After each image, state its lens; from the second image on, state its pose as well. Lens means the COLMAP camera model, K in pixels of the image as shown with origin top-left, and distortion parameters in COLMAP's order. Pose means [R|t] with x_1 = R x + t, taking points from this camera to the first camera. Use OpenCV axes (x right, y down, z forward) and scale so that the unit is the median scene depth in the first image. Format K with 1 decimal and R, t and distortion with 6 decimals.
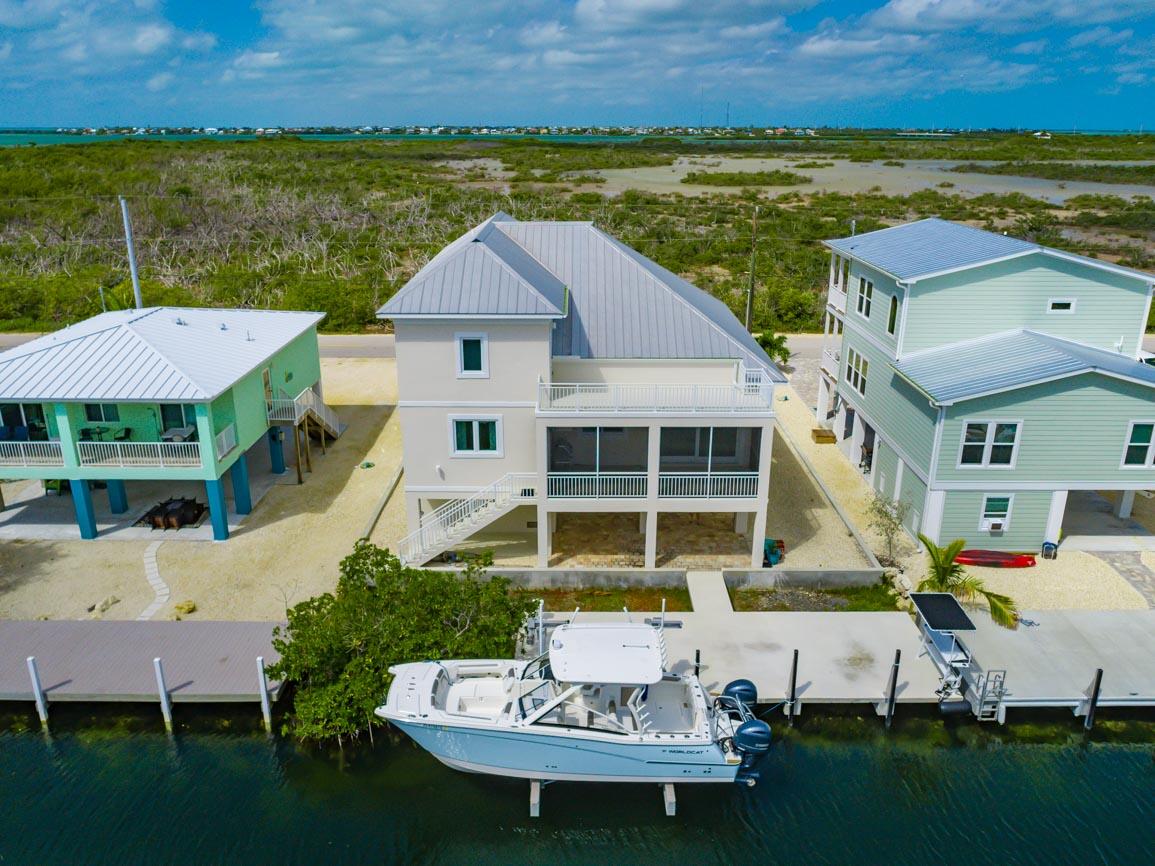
lens RADIAL K [[863.4, 0, 582.6], [0, 863.4, 466.8], [0, 0, 1]] dist [-0.007376, -0.001814]
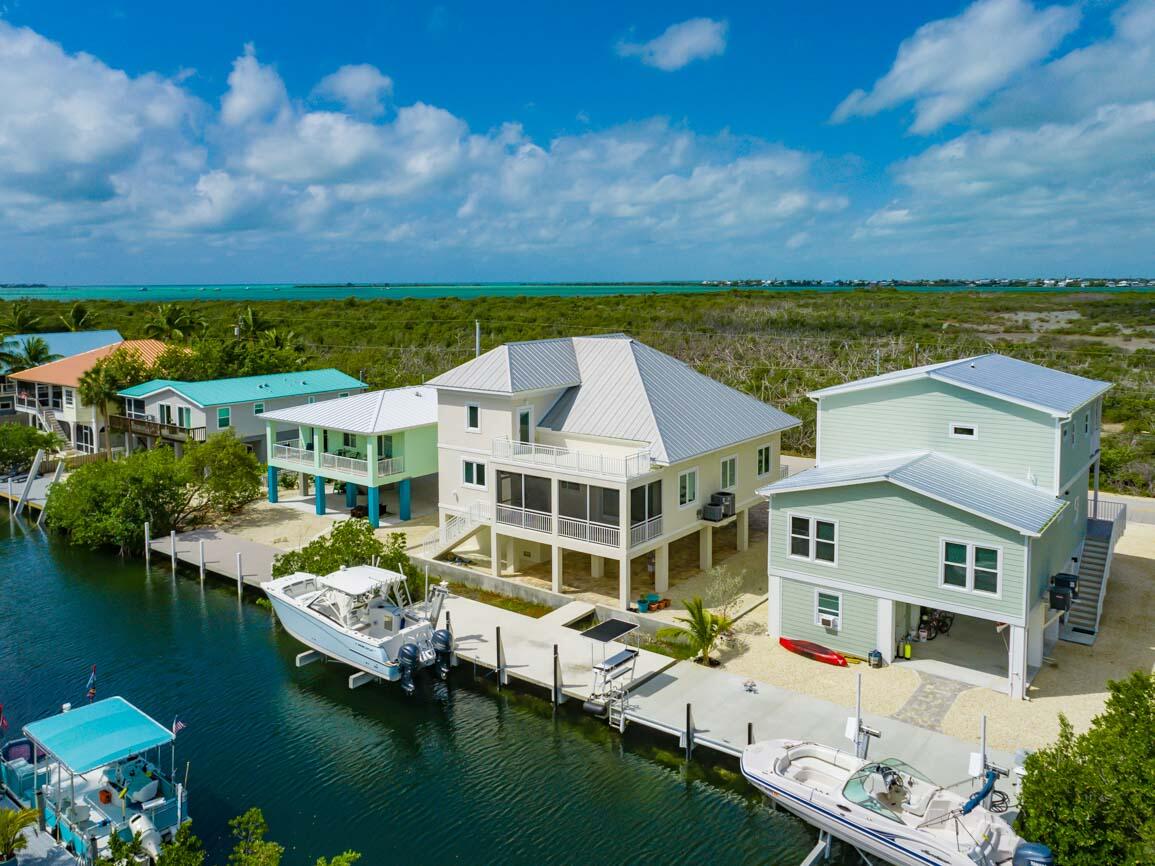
lens RADIAL K [[912.8, 0, 577.5], [0, 912.8, 433.0], [0, 0, 1]] dist [-0.005853, -0.002891]
pose [[0.790880, 0.096971, -0.604240, 0.901097], [-0.220393, 0.966246, -0.133401, 0.061848], [0.570908, 0.238674, 0.785556, -0.104657]]
